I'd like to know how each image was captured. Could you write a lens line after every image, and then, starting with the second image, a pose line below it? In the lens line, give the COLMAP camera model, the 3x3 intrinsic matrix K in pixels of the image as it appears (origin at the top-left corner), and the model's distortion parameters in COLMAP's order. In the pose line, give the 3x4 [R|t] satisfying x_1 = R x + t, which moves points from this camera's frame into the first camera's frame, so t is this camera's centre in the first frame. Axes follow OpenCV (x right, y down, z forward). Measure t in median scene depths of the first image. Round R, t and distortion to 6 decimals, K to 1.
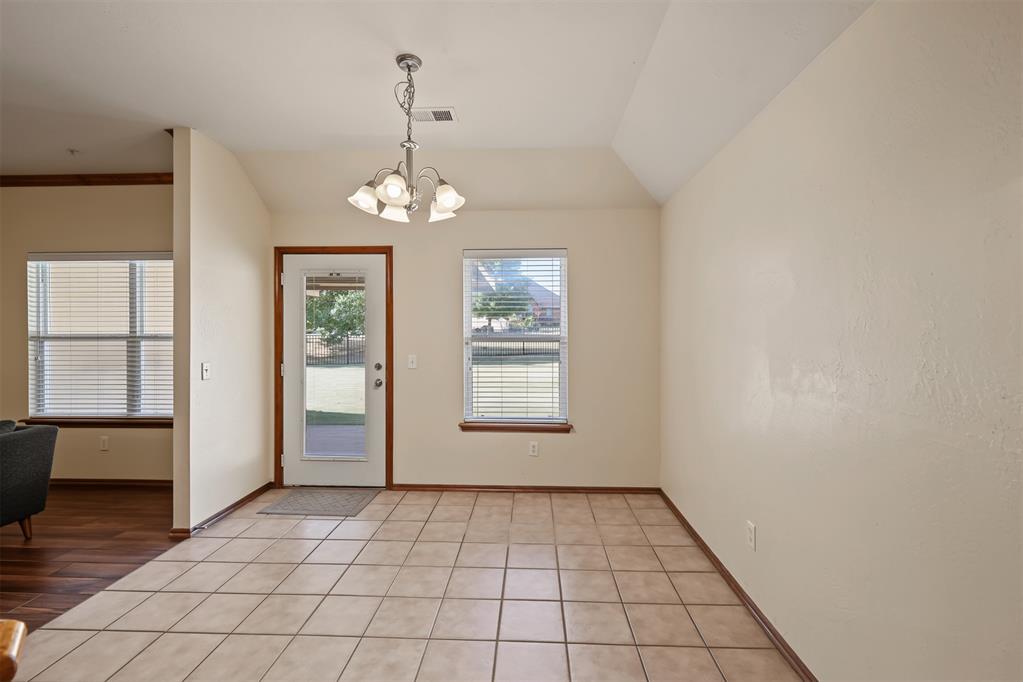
lens RADIAL K [[448.1, 0, 507.3], [0, 448.1, 337.4], [0, 0, 1]] dist [-0.002599, -0.000545]
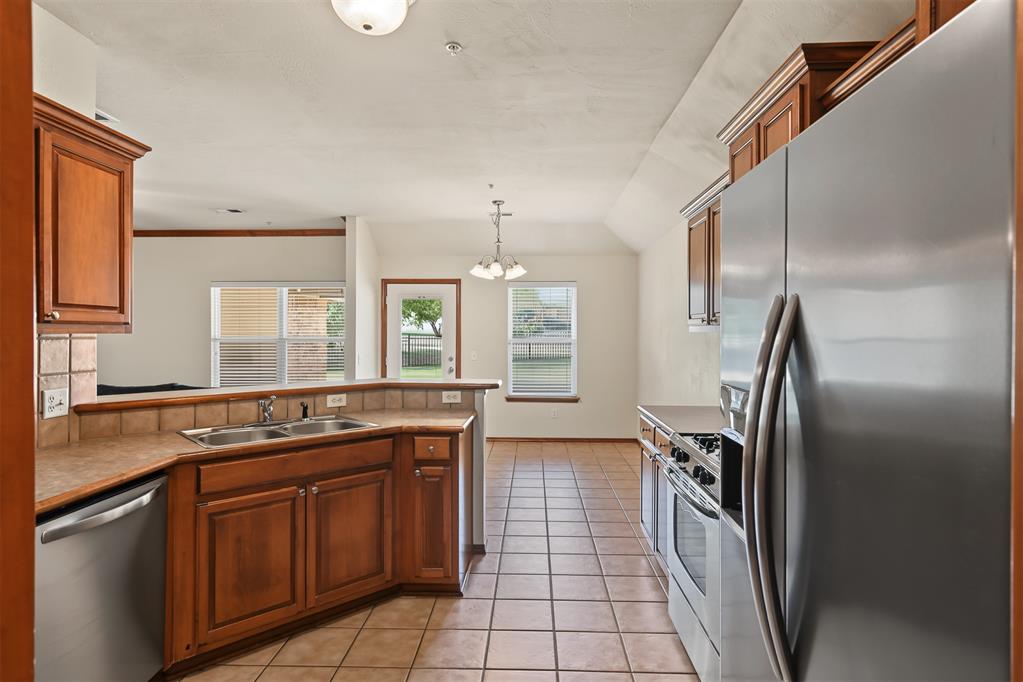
lens RADIAL K [[580.6, 0, 513.6], [0, 580.6, 338.9], [0, 0, 1]] dist [0.003727, 0.000609]
pose [[0.999714, 0.000793, 0.023885, -0.125532], [-0.000610, 0.999970, -0.007662, 0.013205], [-0.023890, 0.007645, 0.999685, -0.957014]]
